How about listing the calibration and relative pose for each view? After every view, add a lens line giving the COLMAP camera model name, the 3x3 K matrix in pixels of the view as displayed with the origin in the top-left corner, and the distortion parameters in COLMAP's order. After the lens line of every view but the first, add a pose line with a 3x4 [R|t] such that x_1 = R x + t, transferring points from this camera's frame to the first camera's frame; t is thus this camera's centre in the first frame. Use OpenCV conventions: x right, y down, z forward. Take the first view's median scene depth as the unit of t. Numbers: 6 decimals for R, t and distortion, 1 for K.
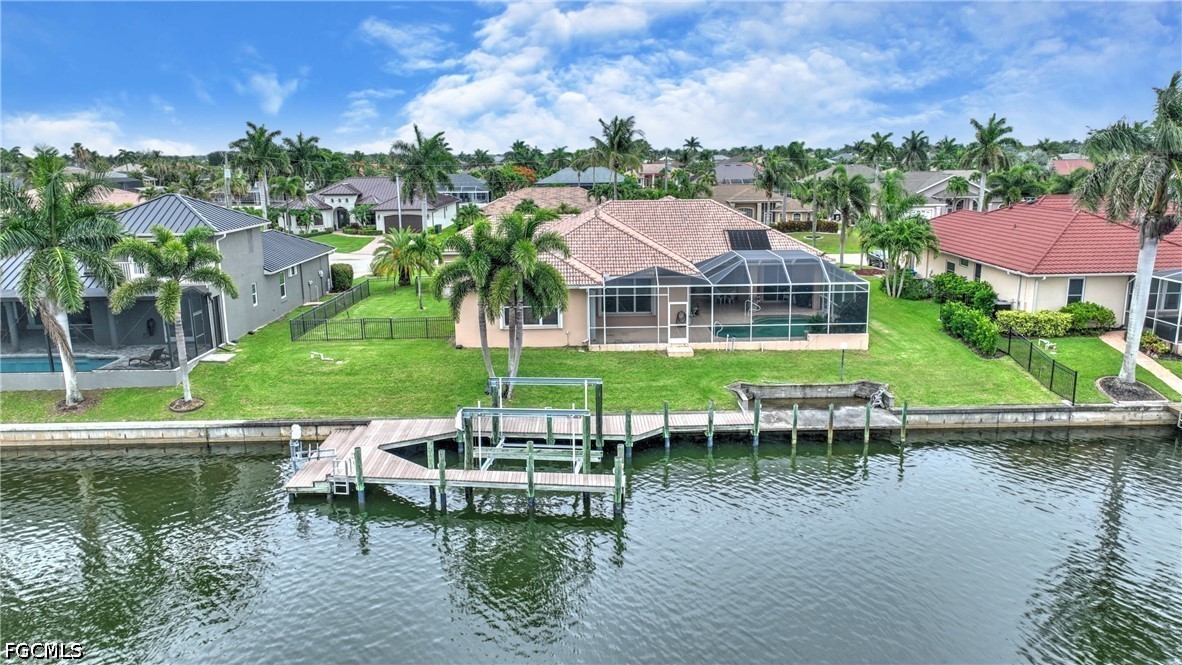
lens RADIAL K [[846.7, 0, 591.0], [0, 846.7, 332.5], [0, 0, 1]] dist [0.011776, -0.000413]
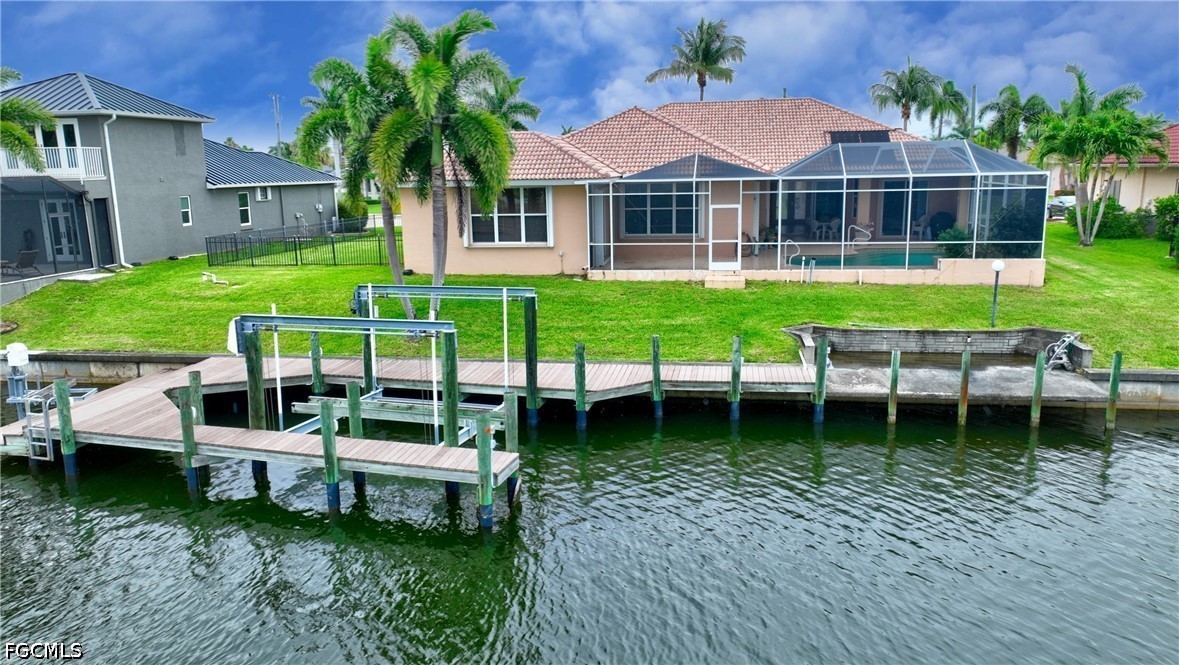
lens RADIAL K [[844.5, 0, 589.5], [0, 844.5, 332.5], [0, 0, 1]] dist [0.011776, -0.000413]
pose [[0.983886, 0.030146, -0.176239, 0.131079], [-0.032173, 0.999445, -0.008656, 0.077360], [0.175880, 0.014186, 0.984309, 0.394595]]
